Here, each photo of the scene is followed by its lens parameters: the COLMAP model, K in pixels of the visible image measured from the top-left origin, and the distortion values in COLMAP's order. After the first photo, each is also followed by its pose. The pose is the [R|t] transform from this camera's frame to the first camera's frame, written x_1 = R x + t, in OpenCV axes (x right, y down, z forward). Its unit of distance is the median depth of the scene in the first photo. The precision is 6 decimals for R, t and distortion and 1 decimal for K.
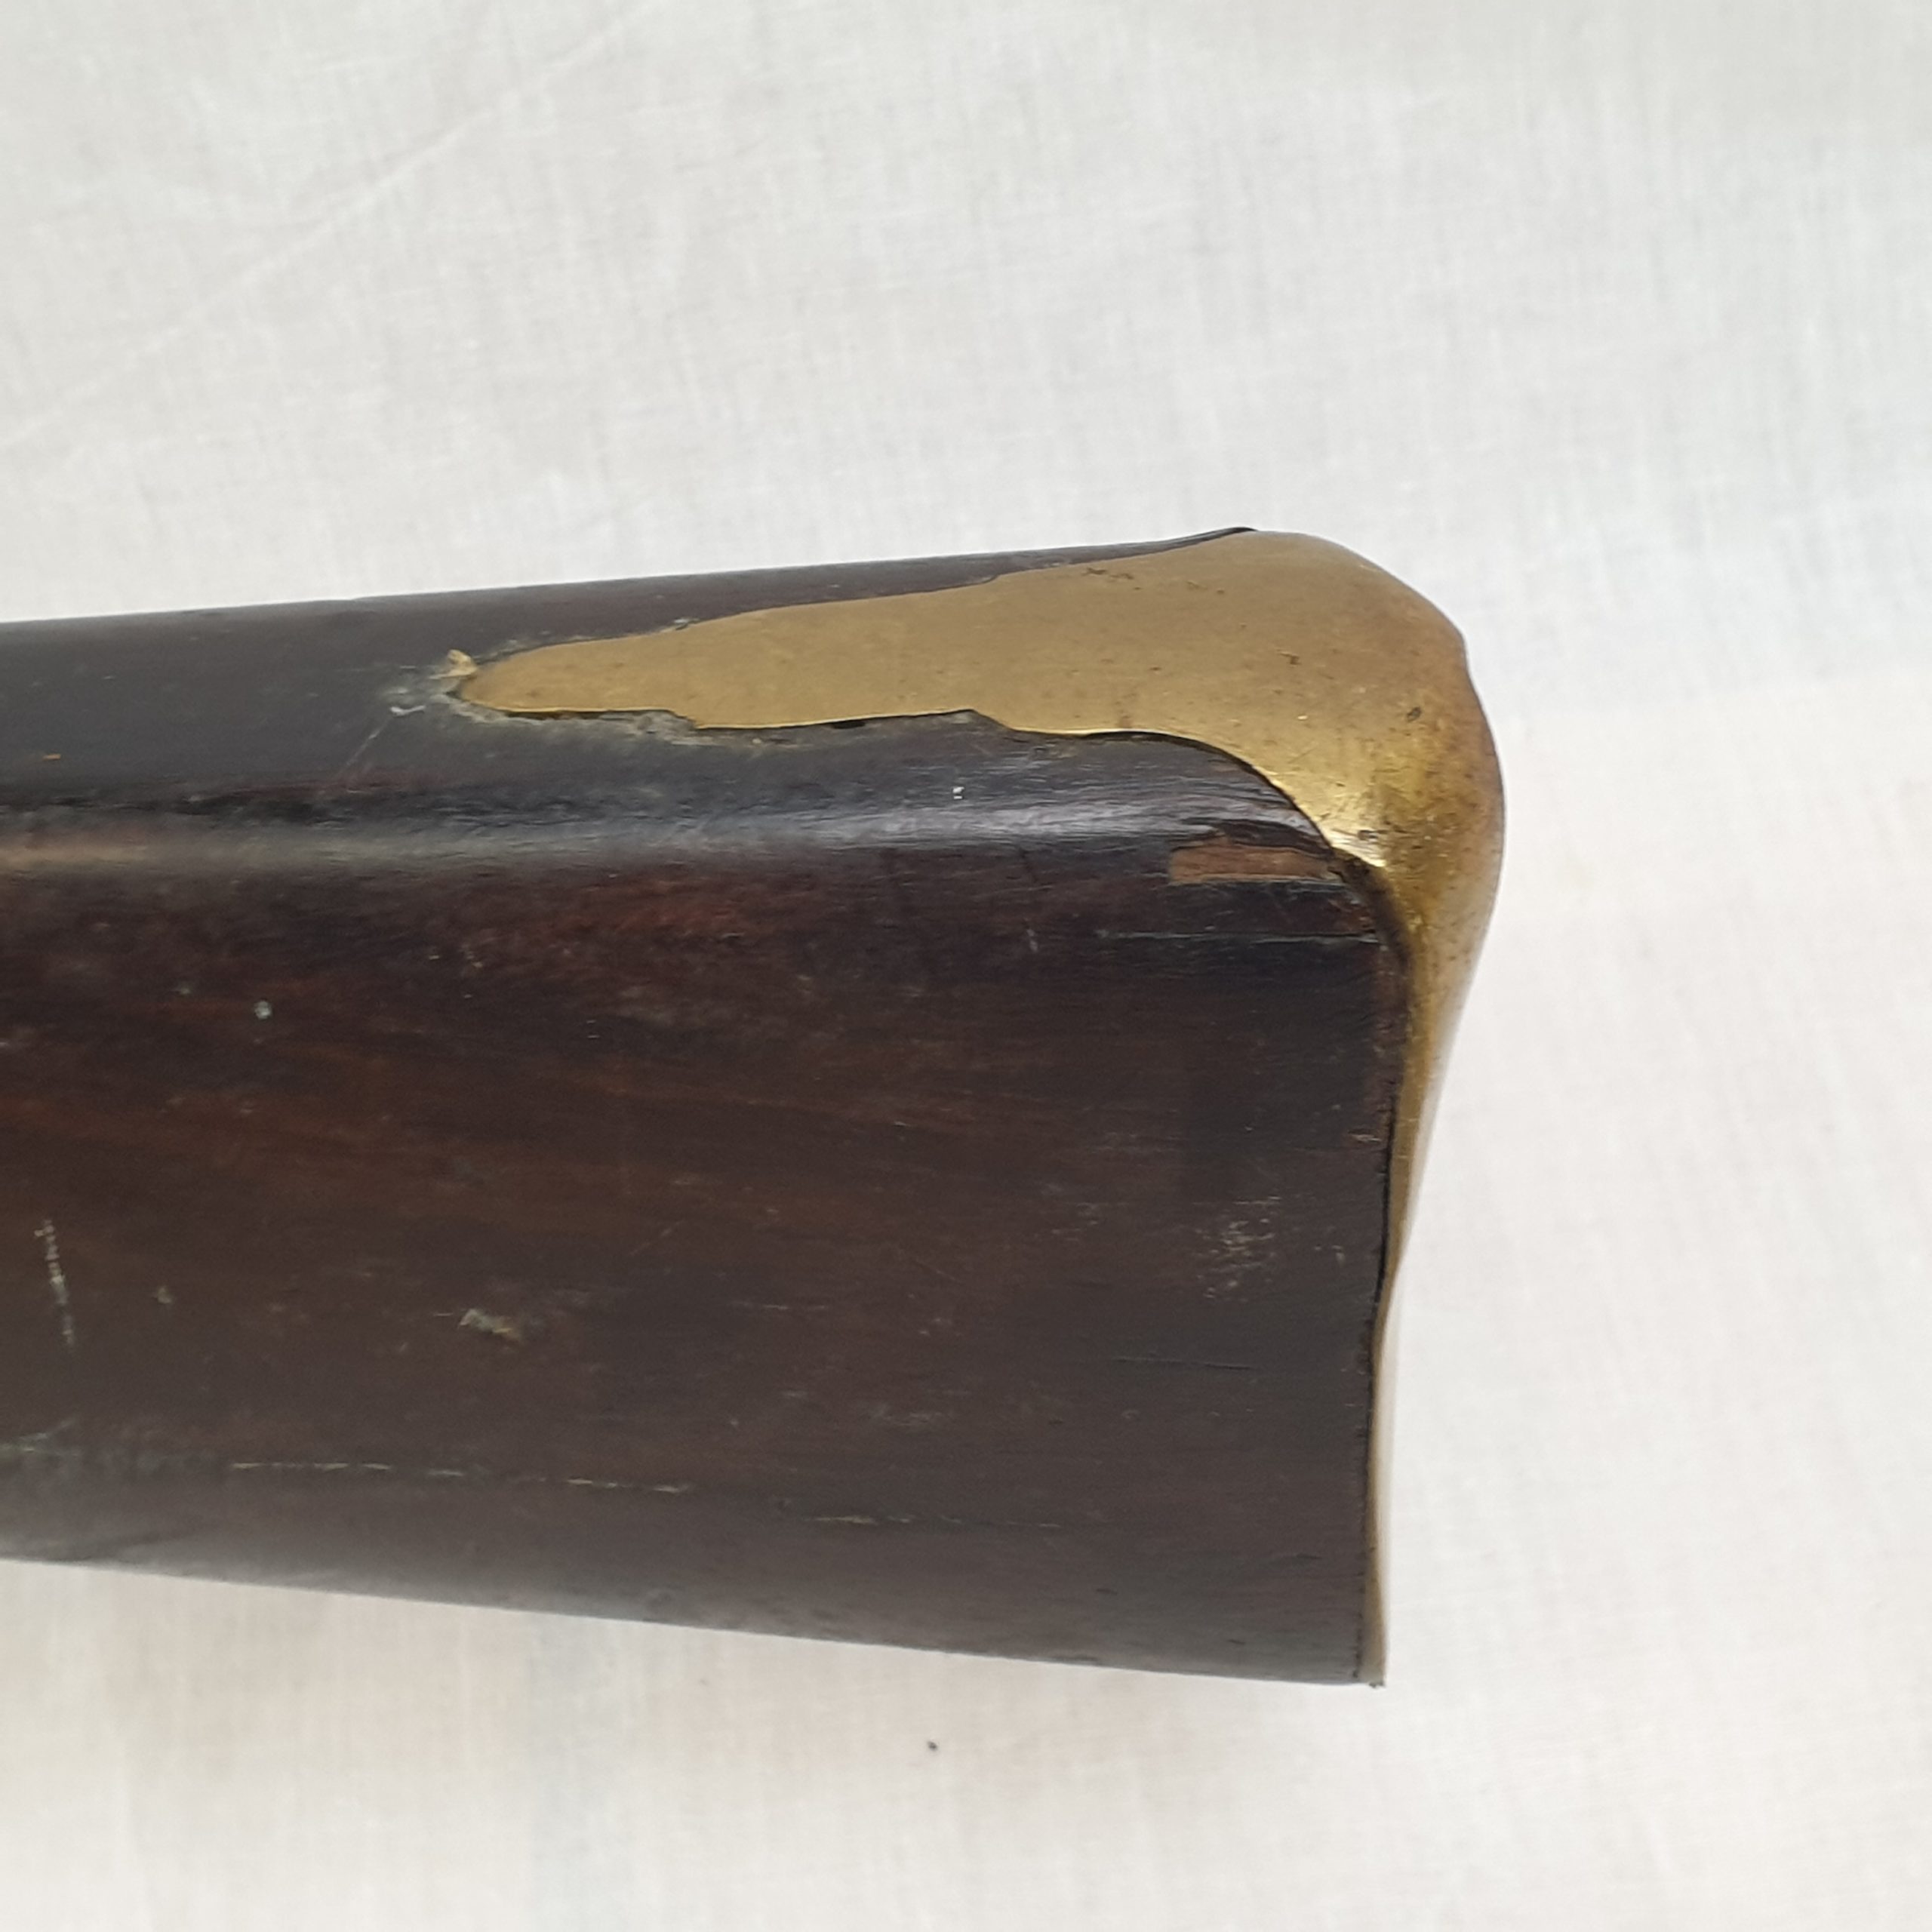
lens RADIAL K [[3966.4, 0, 972.1], [0, 3966.4, 965.1], [0, 0, 1]] dist [0.361990, -1.913810]
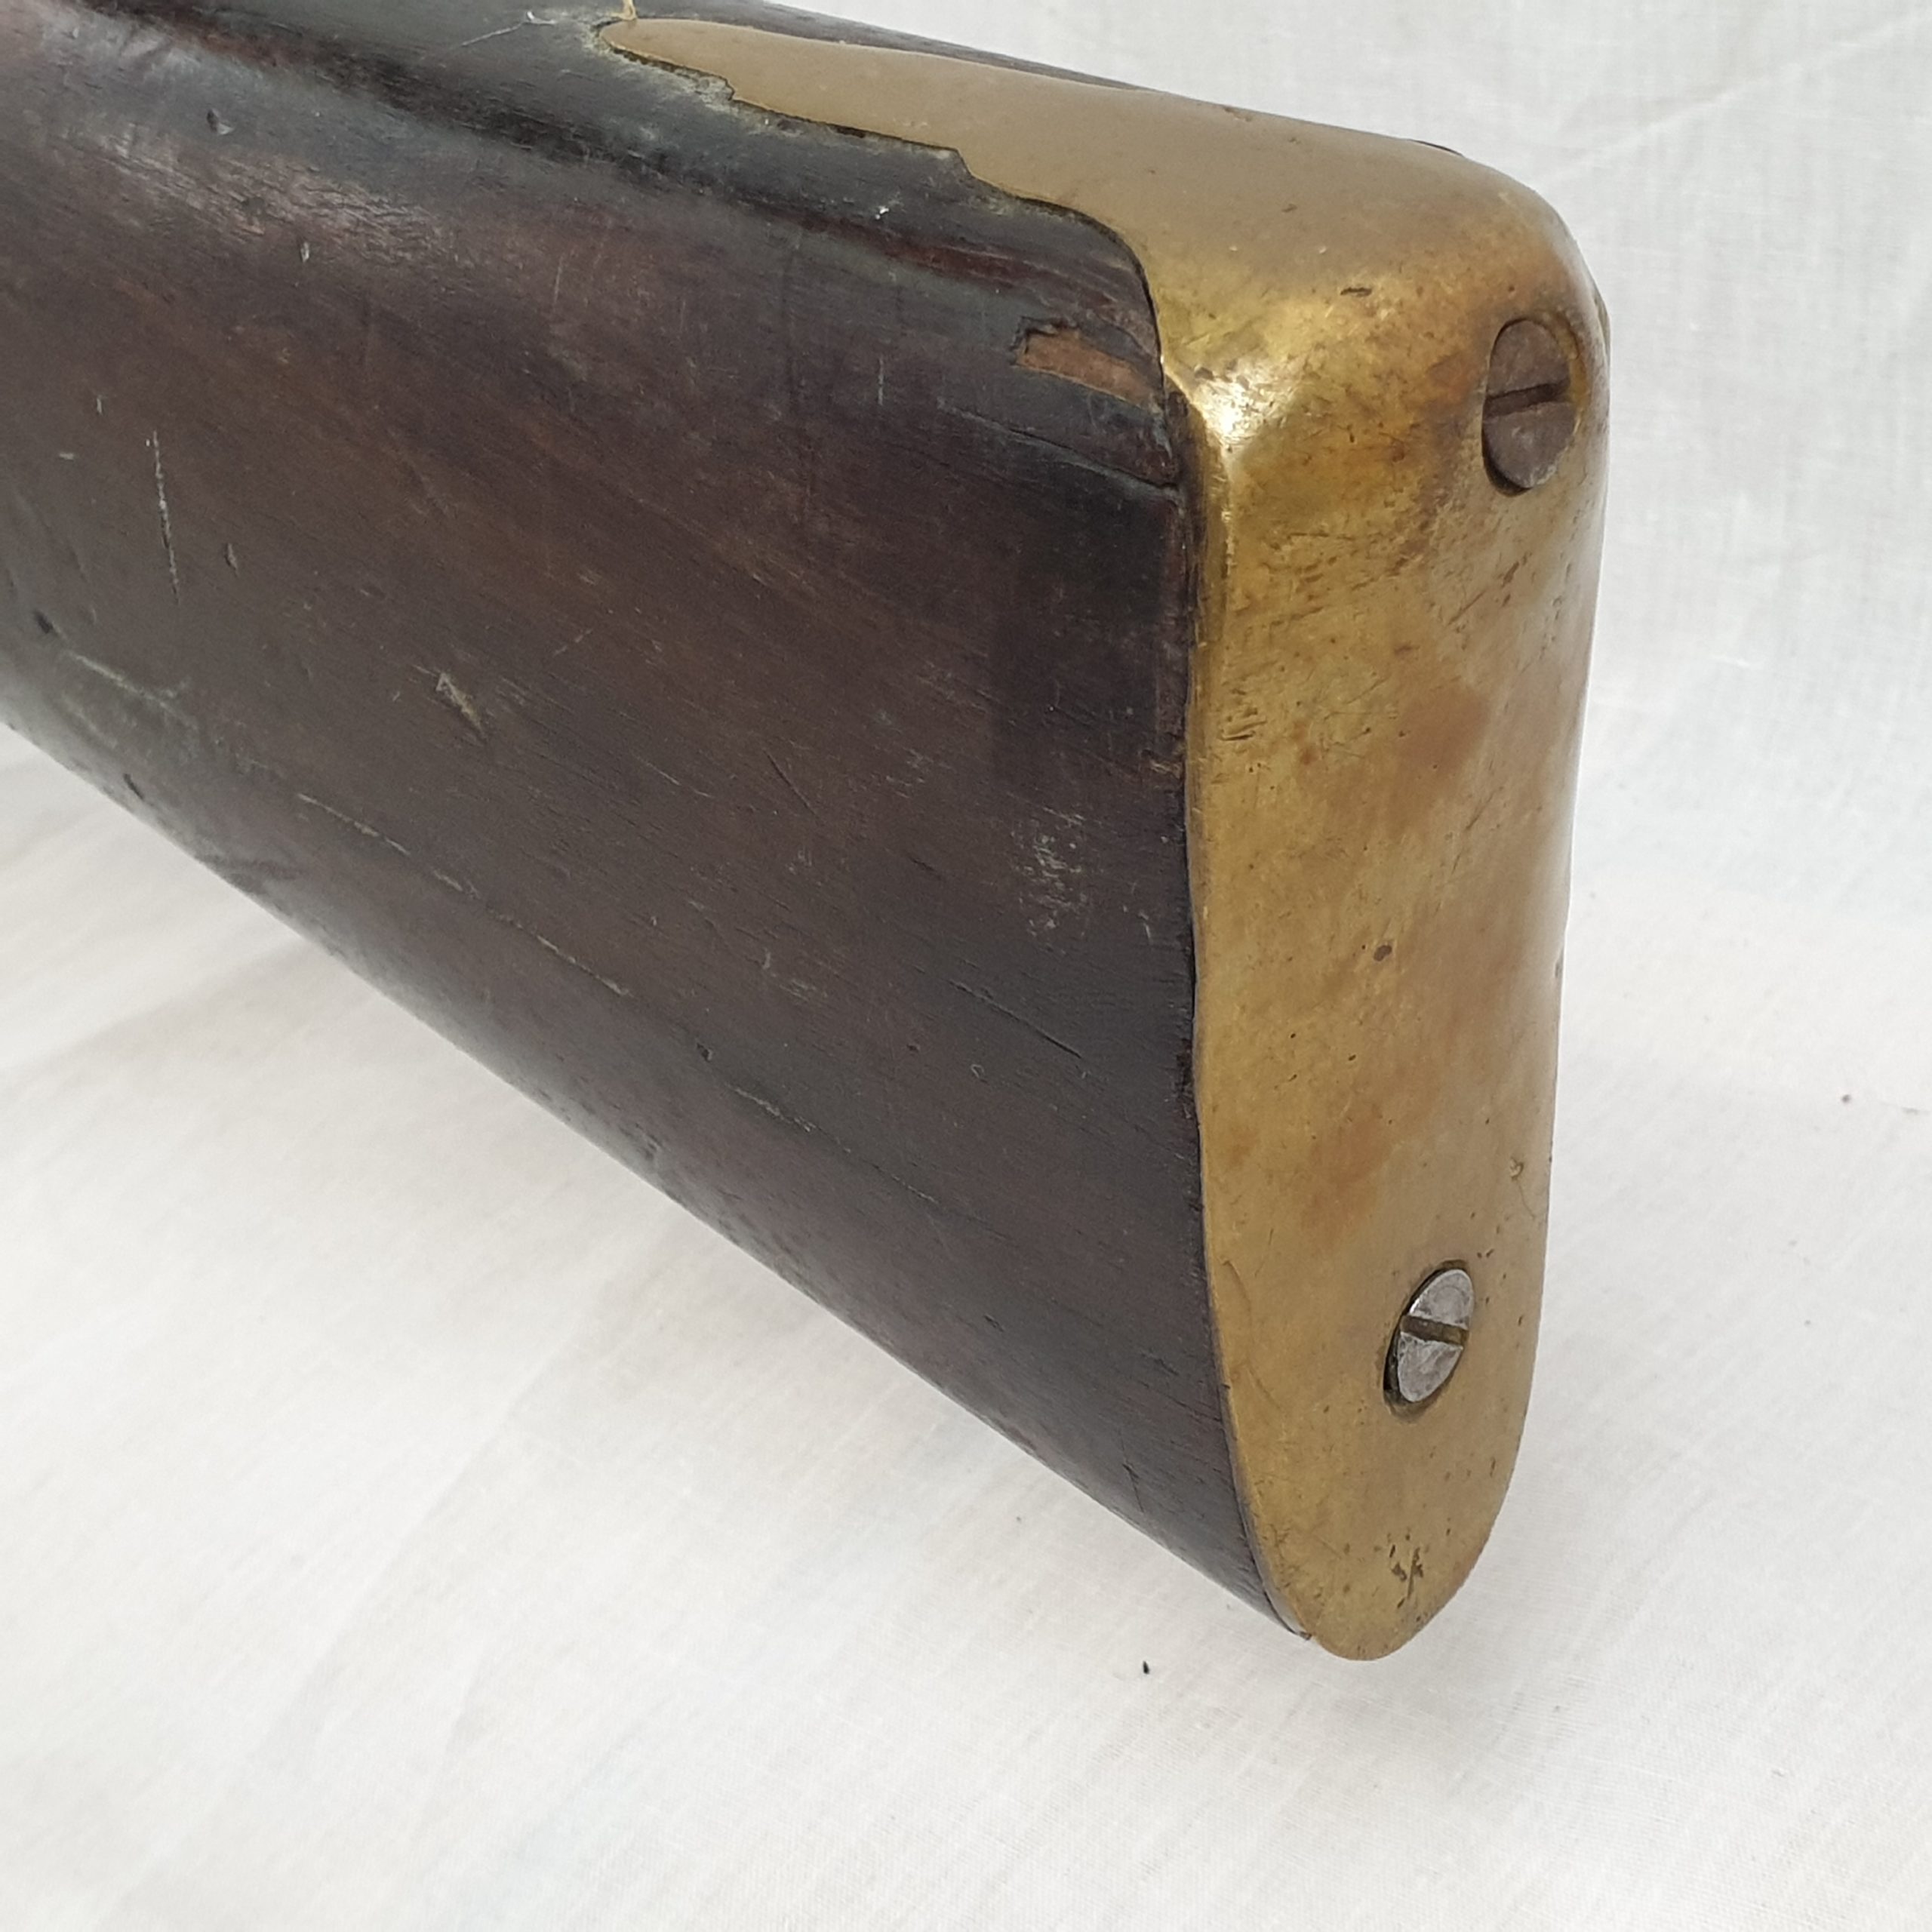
lens RADIAL K [[3966.4, 0, 972.1], [0, 3966.4, 965.1], [0, 0, 1]] dist [0.361990, -1.913810]
pose [[0.755757, 0.356276, -0.549452, 0.540612], [-0.430306, 0.902659, -0.006573, 0.102288], [0.493626, 0.241400, 0.835499, 0.264929]]
